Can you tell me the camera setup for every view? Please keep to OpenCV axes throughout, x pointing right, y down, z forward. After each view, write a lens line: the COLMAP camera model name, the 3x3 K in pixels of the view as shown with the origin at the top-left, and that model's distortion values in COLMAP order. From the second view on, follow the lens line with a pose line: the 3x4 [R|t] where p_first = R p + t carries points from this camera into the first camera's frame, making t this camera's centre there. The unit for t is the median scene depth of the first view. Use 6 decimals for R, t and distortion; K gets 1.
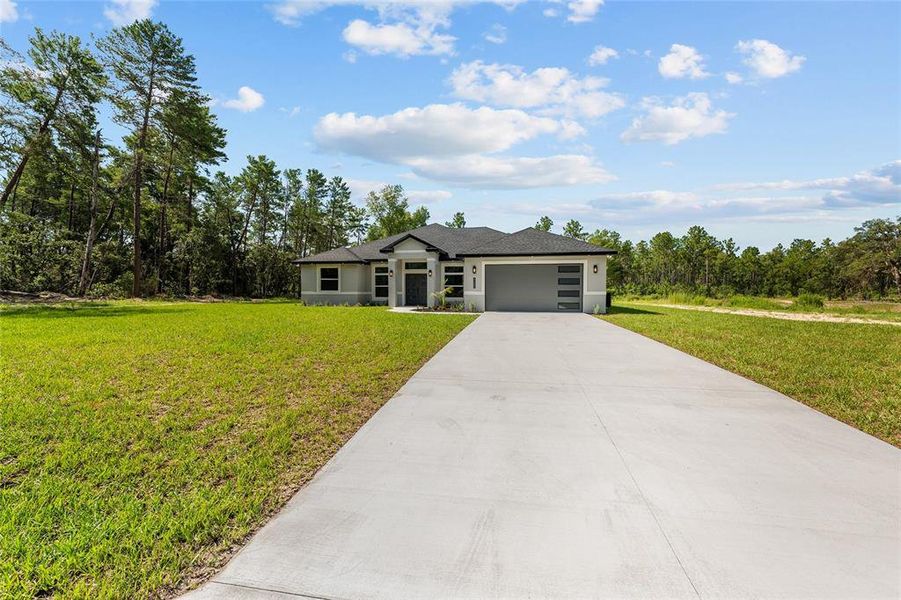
lens RADIAL K [[360.6, 0, 450.5], [0, 360.6, 300.0], [0, 0, 1]] dist [-0.000879, 0.000167]
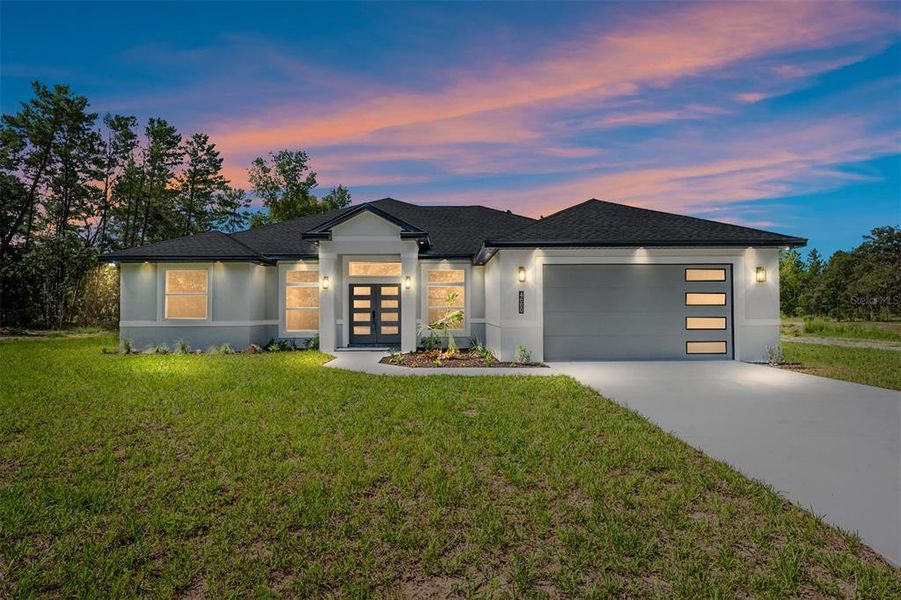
lens RADIAL K [[471.5, 0, 449.2], [0, 471.5, 298.6], [0, 0, 1]] dist [0.001970, 0.001595]
pose [[0.981804, 0.000483, 0.189894, -0.044354], [0.009558, 0.998604, -0.051957, -0.006384], [-0.189654, 0.052826, 0.980429, 0.126420]]
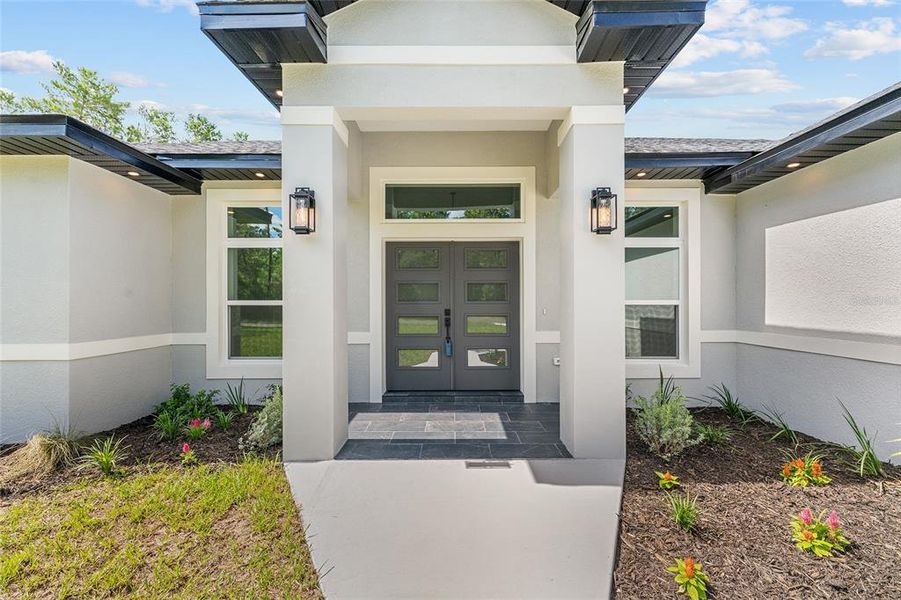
lens RADIAL K [[360.6, 0, 450.5], [0, 360.6, 300.0], [0, 0, 1]] dist [-0.000879, 0.000167]
pose [[0.985911, 0.001343, 0.167268, -0.048565], [0.004335, 0.999427, -0.033576, -0.013257], [-0.167217, 0.033828, 0.985340, 0.314468]]
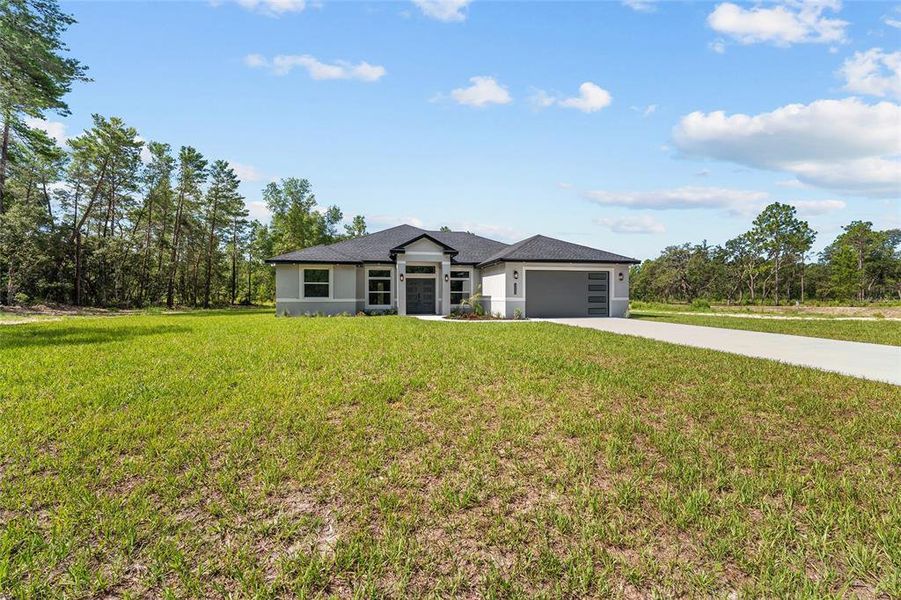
lens RADIAL K [[356.0, 0, 452.0], [0, 356.0, 299.5], [0, 0, 1]] dist [0.000040, 0.000167]
pose [[0.927939, -0.004301, 0.372706, -0.136222], [0.012569, 0.999726, -0.019756, -0.000715], [-0.372519, 0.023017, 0.927739, 0.057303]]
